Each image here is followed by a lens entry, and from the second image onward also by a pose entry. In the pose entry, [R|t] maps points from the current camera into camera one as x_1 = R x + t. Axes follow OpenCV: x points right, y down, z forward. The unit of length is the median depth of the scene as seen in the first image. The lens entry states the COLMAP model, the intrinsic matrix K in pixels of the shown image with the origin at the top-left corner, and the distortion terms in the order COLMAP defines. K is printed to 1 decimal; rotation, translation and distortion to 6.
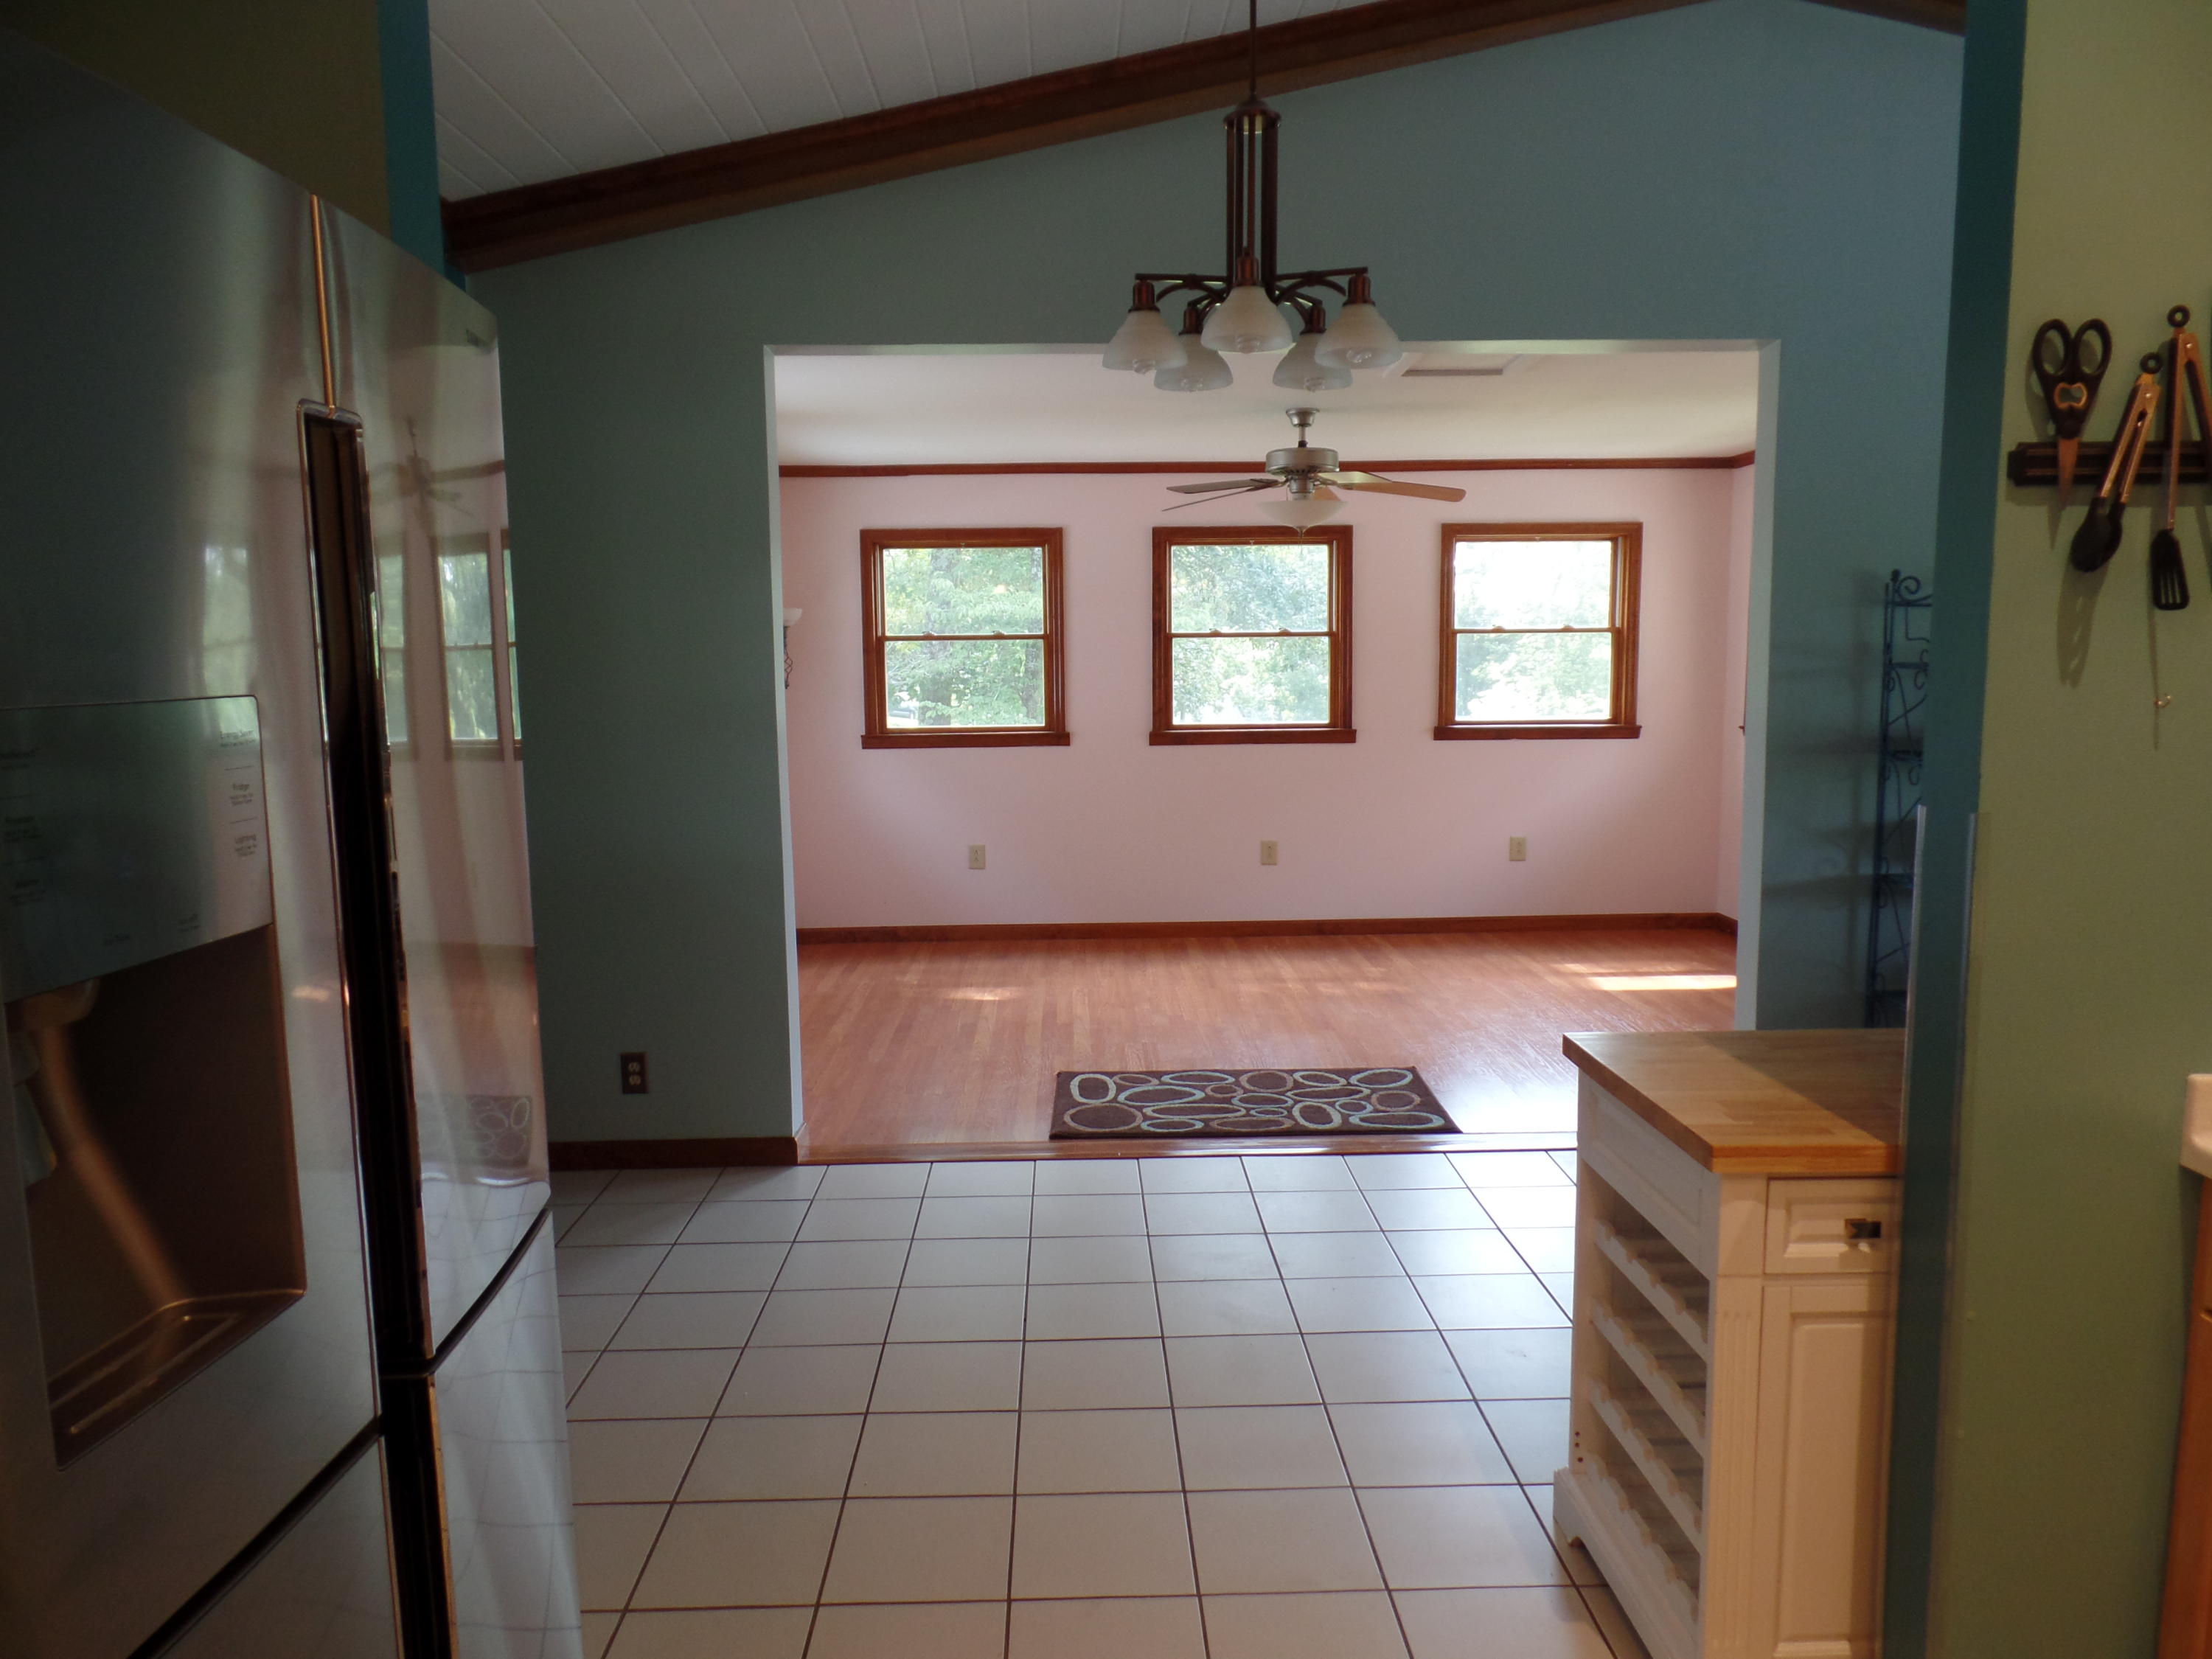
lens RADIAL K [[1538.2, 0, 1119.0], [0, 1538.2, 843.7], [0, 0, 1]] dist [0.006010, -0.008179]
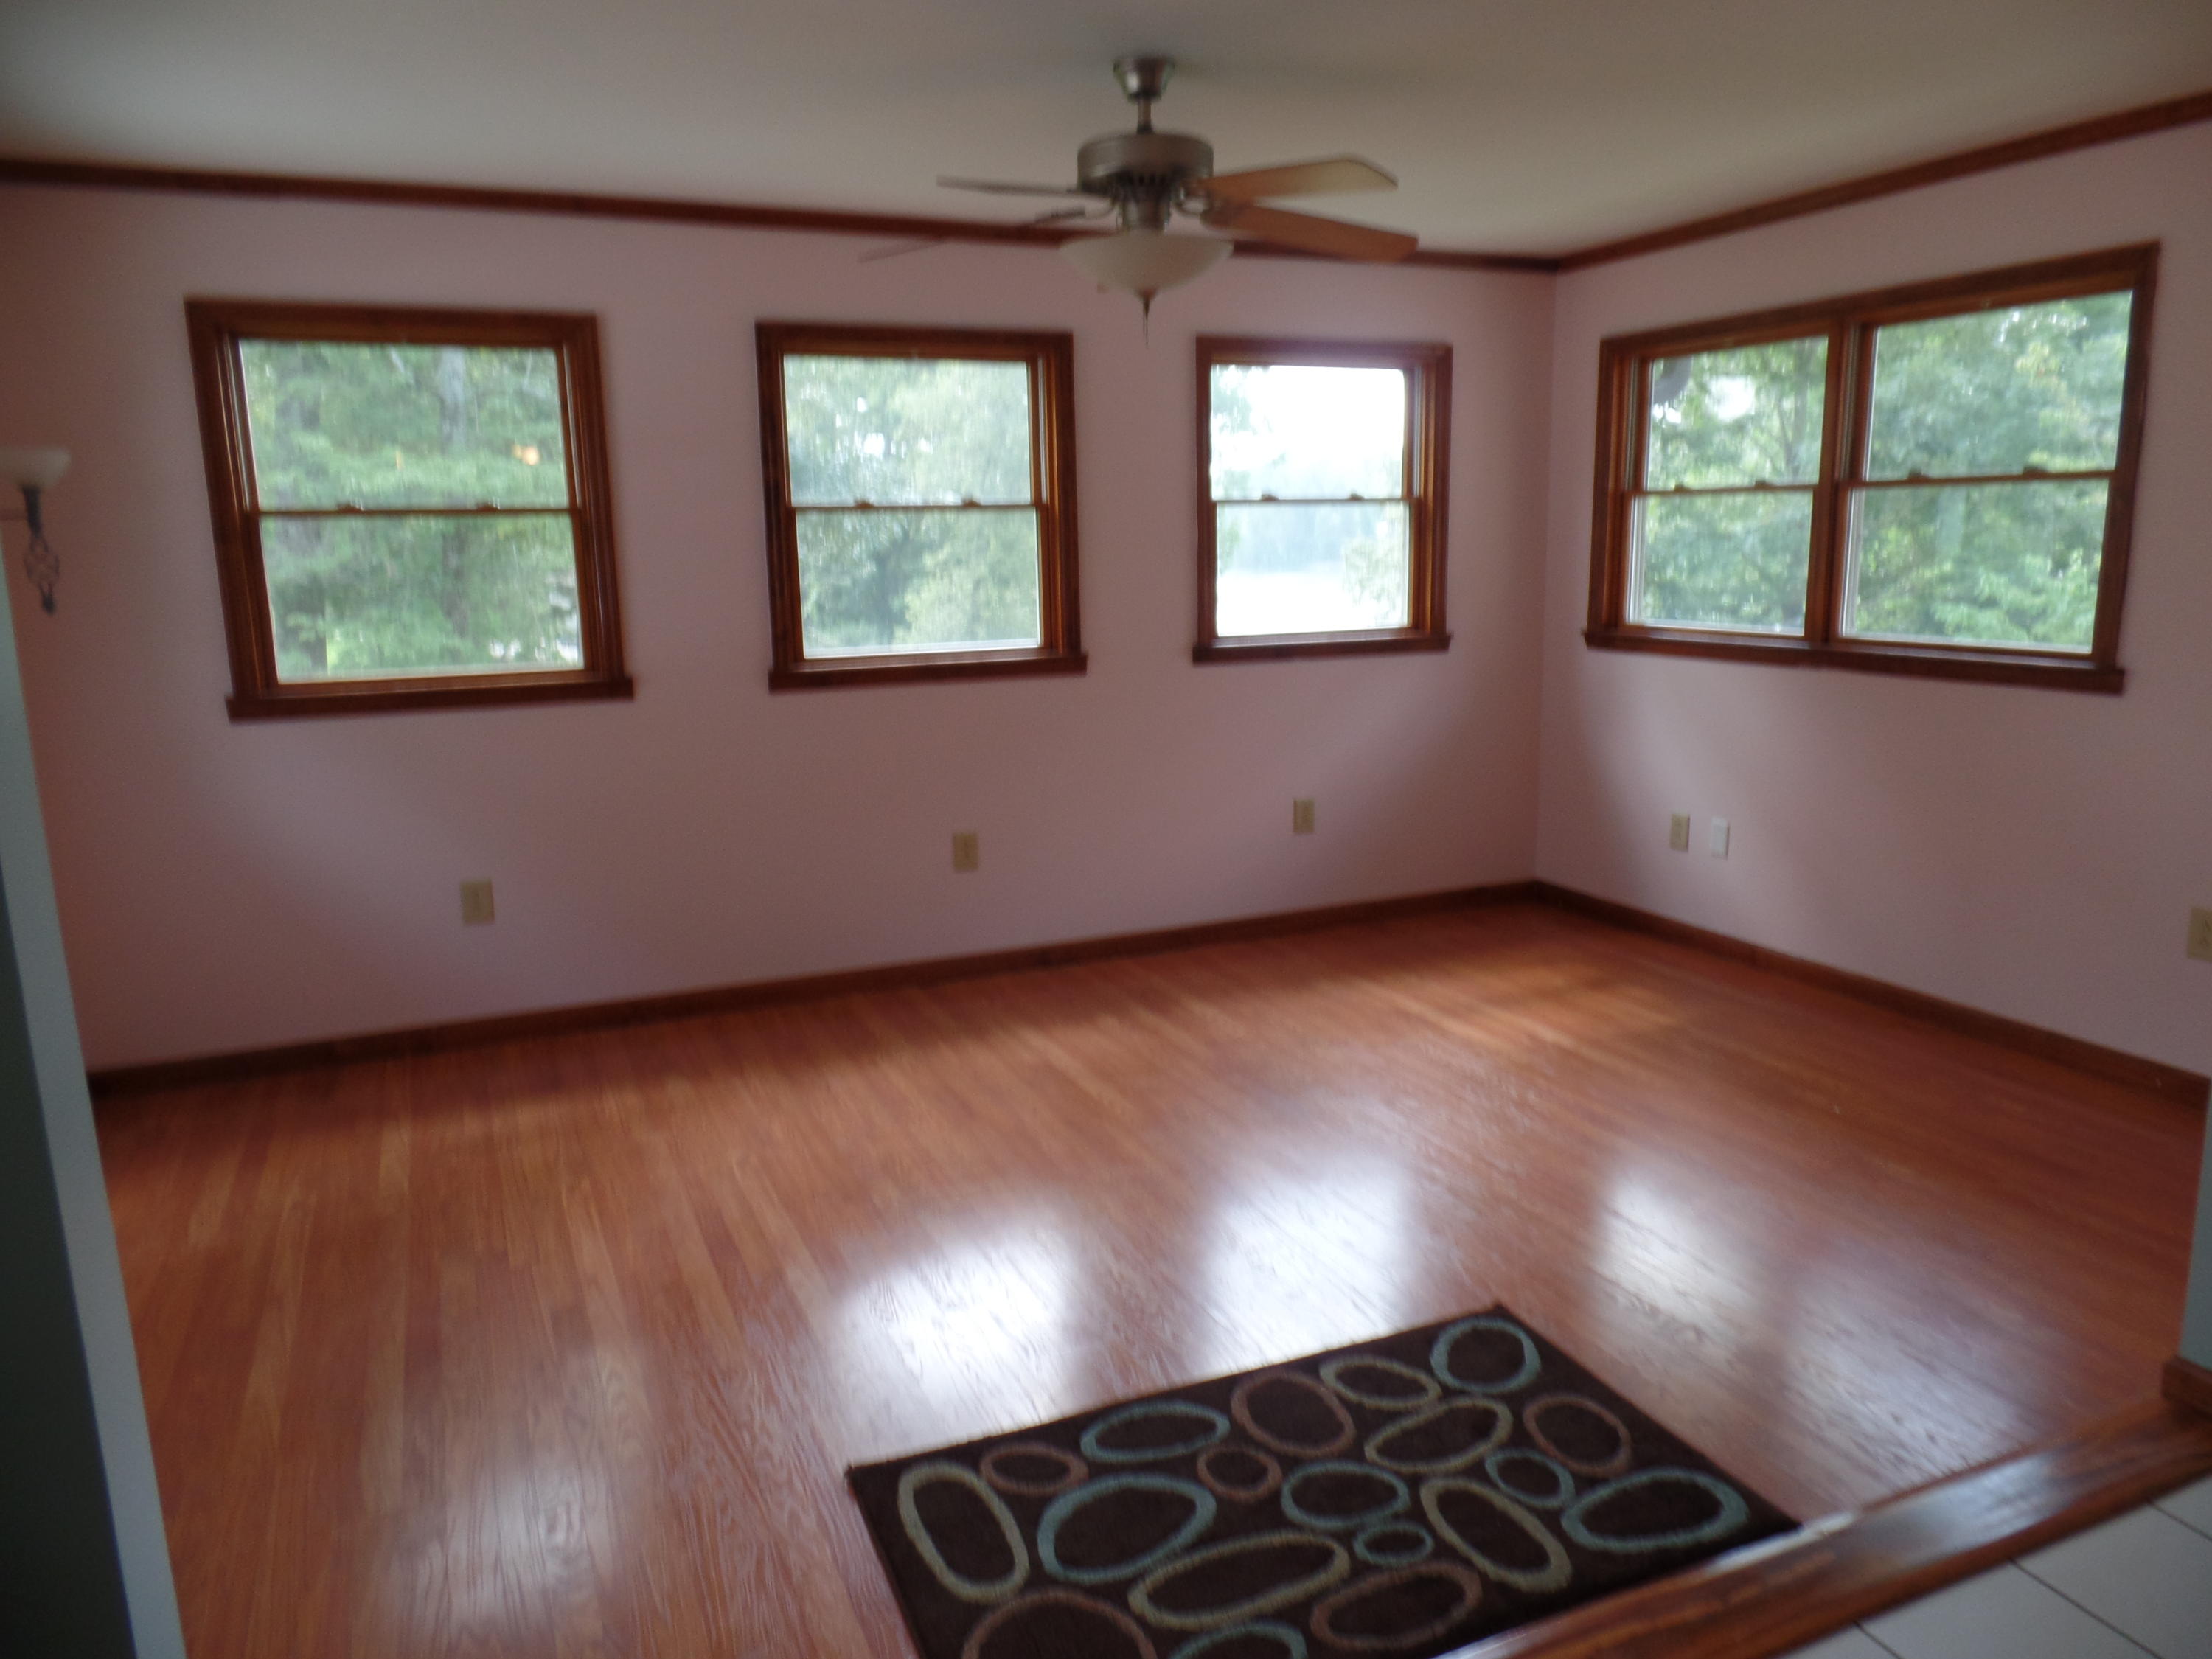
lens RADIAL K [[1538.2, 0, 1119.0], [0, 1538.2, 843.7], [0, 0, 1]] dist [0.006010, -0.008179]
pose [[0.927037, -0.081313, 0.366048, -0.081317], [0.056139, 0.995299, 0.078918, -0.045740], [-0.370744, -0.052610, 0.927244, 0.394042]]
